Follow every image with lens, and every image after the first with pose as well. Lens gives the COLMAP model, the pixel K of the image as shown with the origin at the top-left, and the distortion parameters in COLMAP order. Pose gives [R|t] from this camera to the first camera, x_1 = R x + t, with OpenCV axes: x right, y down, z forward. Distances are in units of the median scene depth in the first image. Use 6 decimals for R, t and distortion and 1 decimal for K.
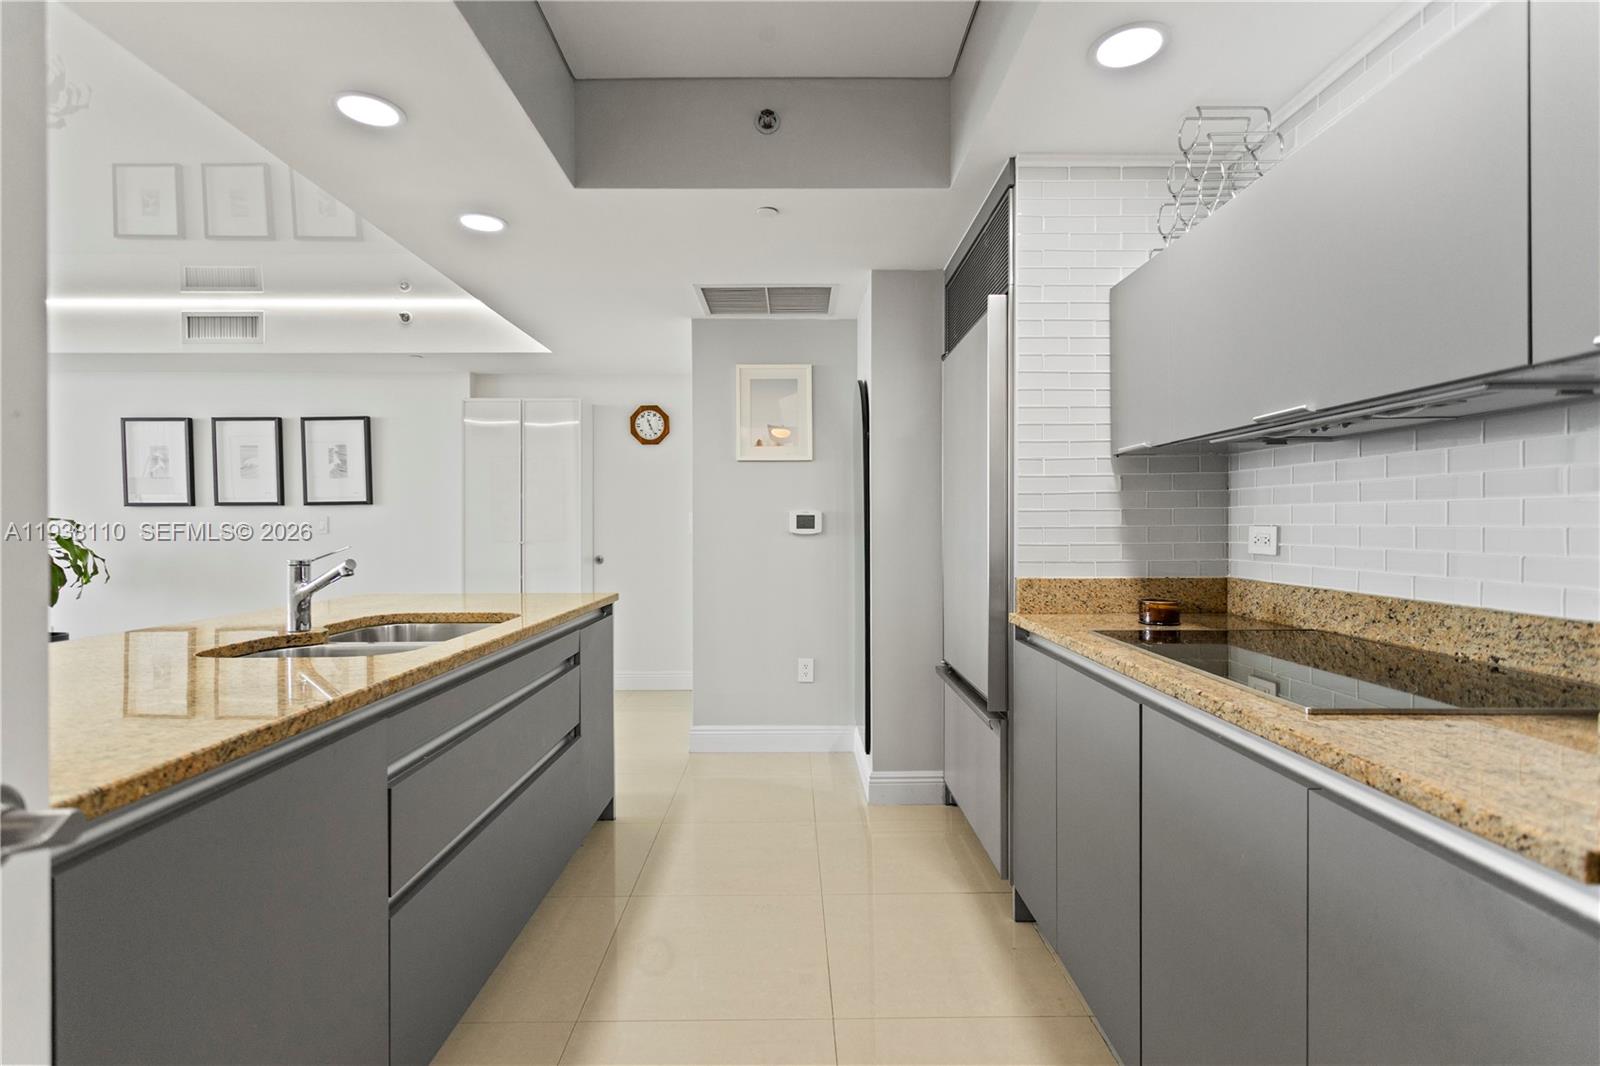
lens RADIAL K [[767.2, 0, 788.1], [0, 767.2, 522.6], [0, 0, 1]] dist [0.002869, 0.001154]
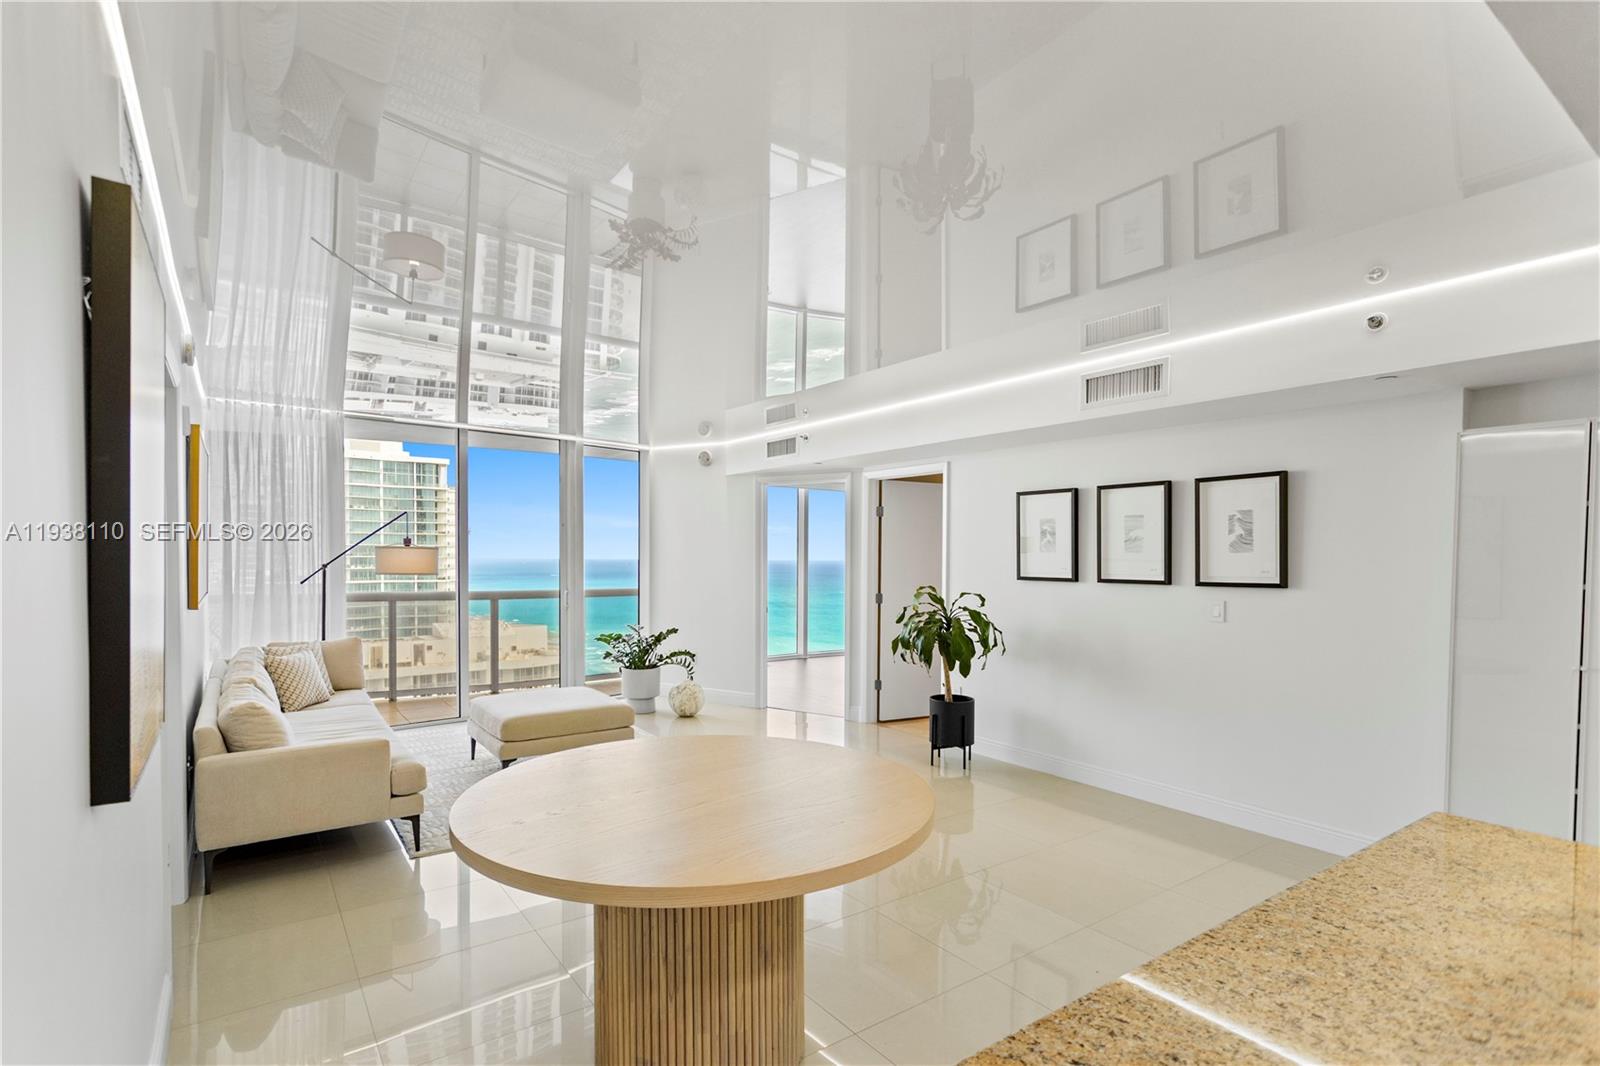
lens RADIAL K [[767.2, 0, 790.4], [0, 767.2, 579.0], [0, 0, 1]] dist [0.002869, 0.001154]
pose [[0.585647, 0.032884, -0.809899, -0.234803], [-0.007864, 0.999360, 0.034889, -0.058985], [0.810528, -0.014064, 0.585531, 0.178316]]
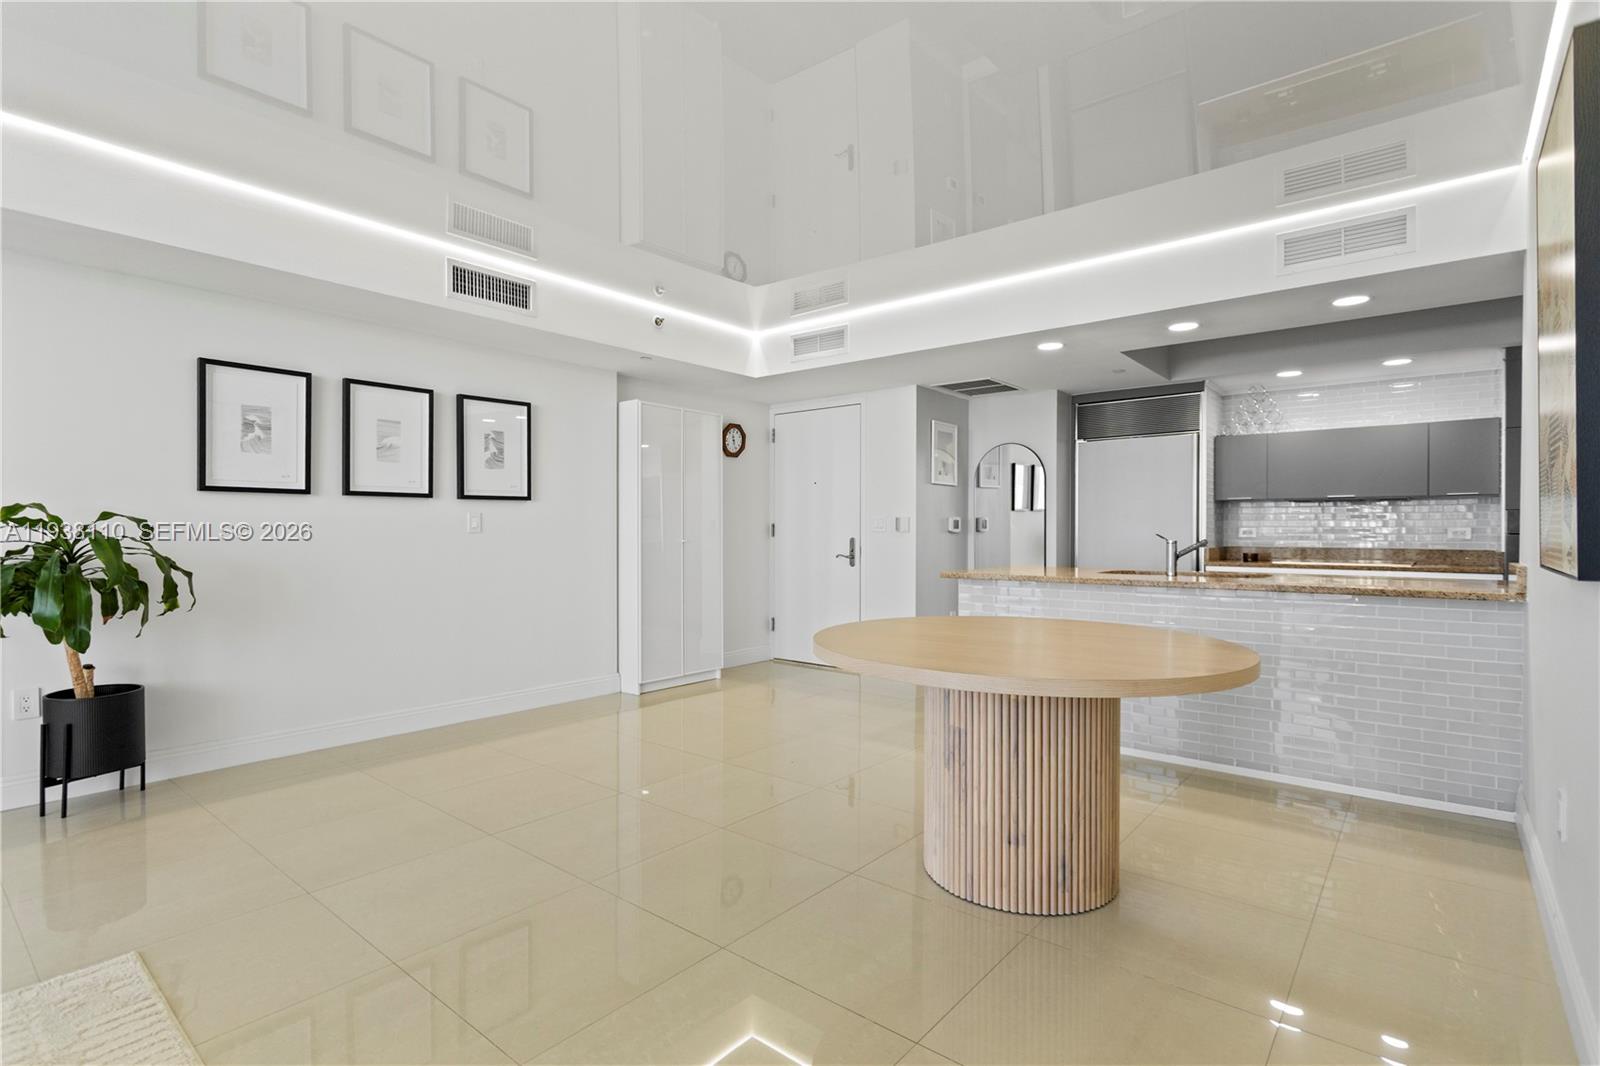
lens RADIAL K [[767.2, 0, 787.9], [0, 767.2, 542.4], [0, 0, 1]] dist [0.002869, 0.001154]
pose [[0.643095, -0.007575, 0.765749, -1.123901], [-0.006495, 0.999861, 0.015346, 0.011134], [-0.765759, -0.014843, 0.642957, 0.191920]]
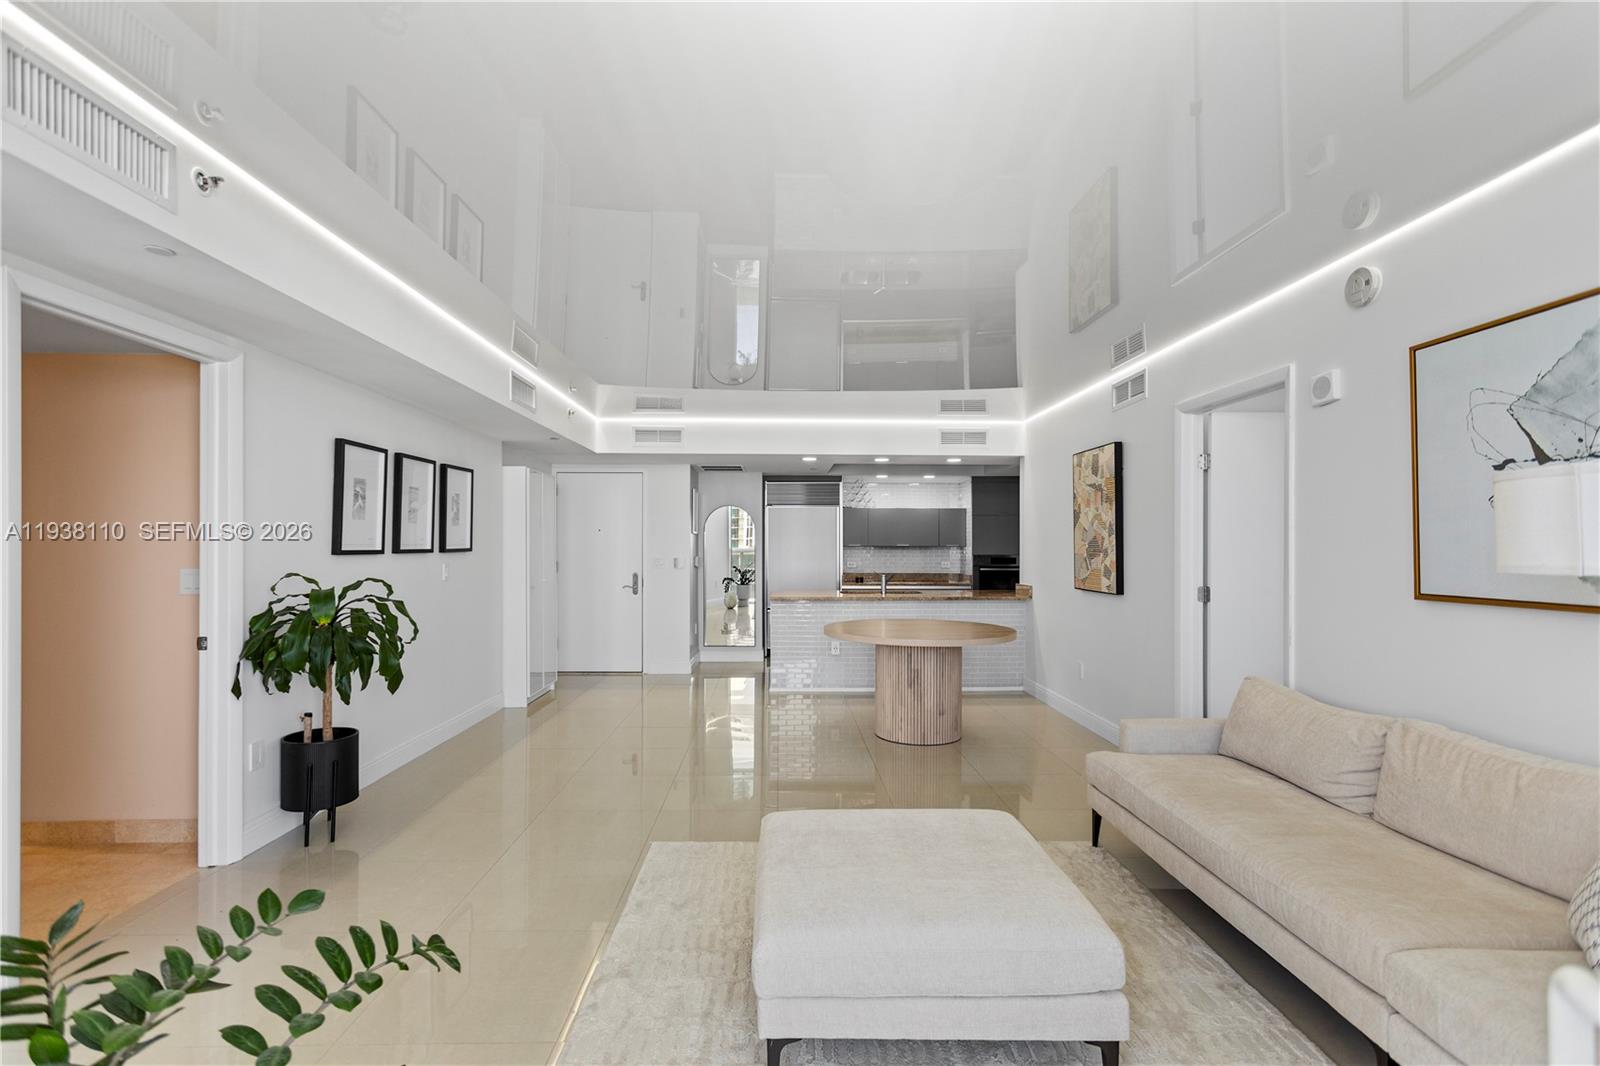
lens RADIAL K [[767.2, 0, 786.6], [0, 767.2, 545.3], [0, 0, 1]] dist [0.002869, 0.001154]
pose [[-0.014290, 0.003801, 0.999891, -1.750596], [-0.005745, 0.999976, -0.003883, -0.032324], [-0.999881, -0.005800, -0.014268, 0.610110]]
